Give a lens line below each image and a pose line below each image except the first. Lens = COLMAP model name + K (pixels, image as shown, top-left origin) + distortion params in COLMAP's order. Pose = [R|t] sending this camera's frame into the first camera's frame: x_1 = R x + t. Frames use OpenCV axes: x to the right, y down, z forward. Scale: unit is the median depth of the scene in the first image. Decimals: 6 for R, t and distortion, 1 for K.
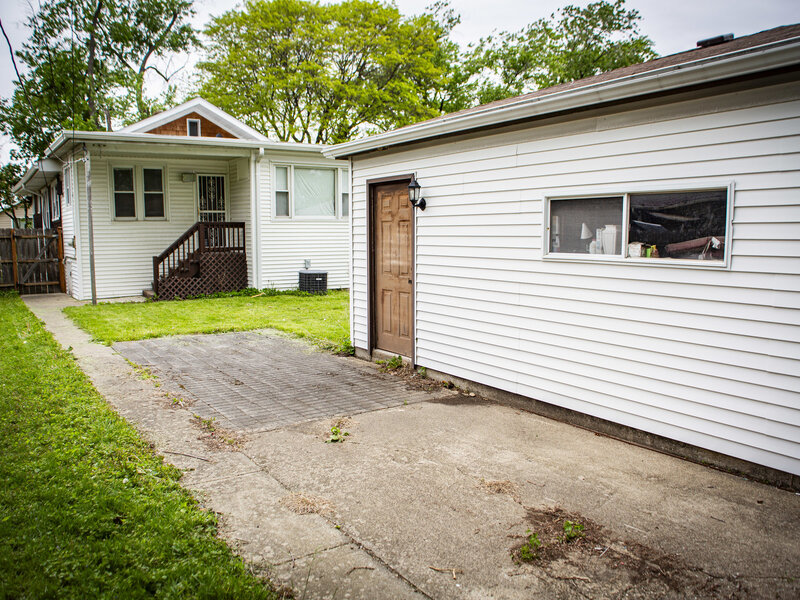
lens RADIAL K [[653.6, 0, 400.8], [0, 653.6, 295.6], [0, 0, 1]] dist [-0.013998, 0.013033]
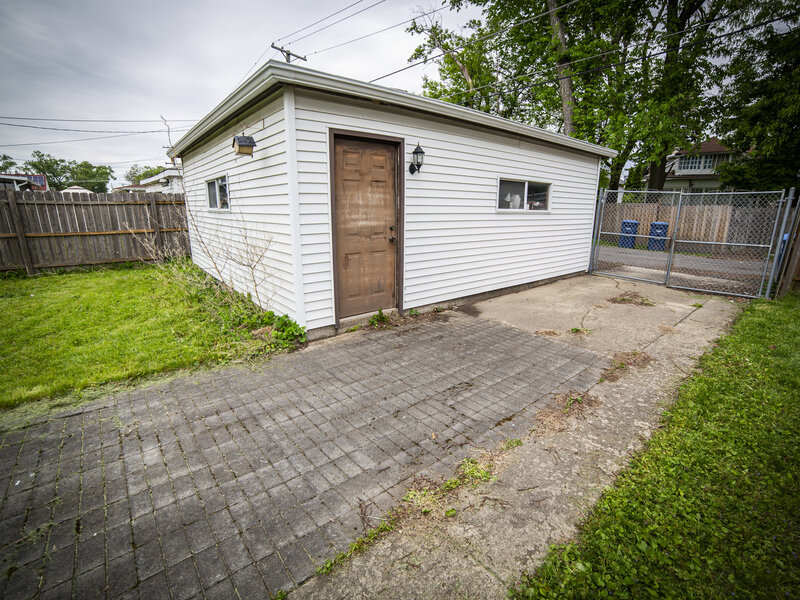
lens RADIAL K [[385.9, 0, 401.4], [0, 385.9, 300.0], [0, 0, 1]] dist [-0.073214, 0.000798]
pose [[-0.130420, -0.227711, 0.964955, -1.086552], [0.093446, 0.966112, 0.240614, -0.132537], [-0.987045, 0.121552, -0.104722, 1.836254]]
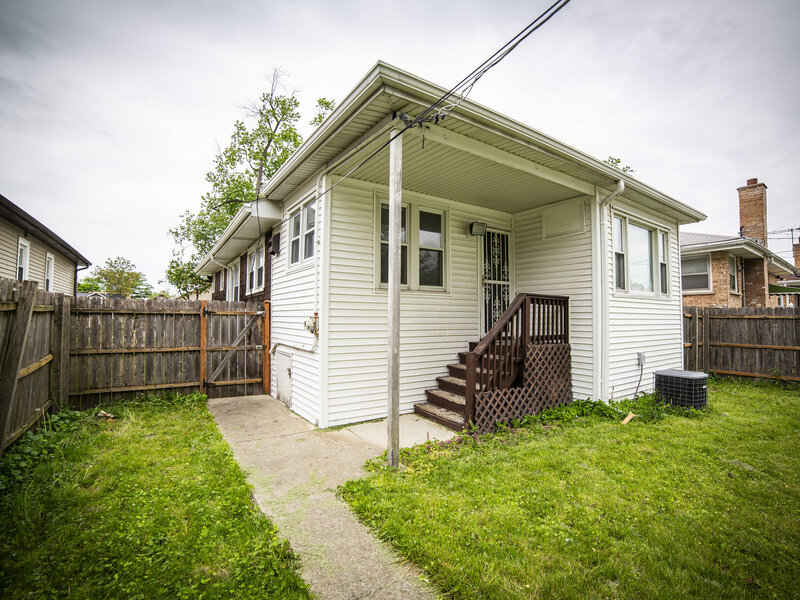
lens RADIAL K [[385.9, 0, 420.3], [0, 385.9, 304.1], [0, 0, 1]] dist [-0.073214, 0.000798]
pose [[0.999351, 0.019442, 0.030324, -0.364040], [-0.015208, 0.990853, -0.134089, -0.047396], [-0.032653, 0.133541, 0.990505, 0.574759]]
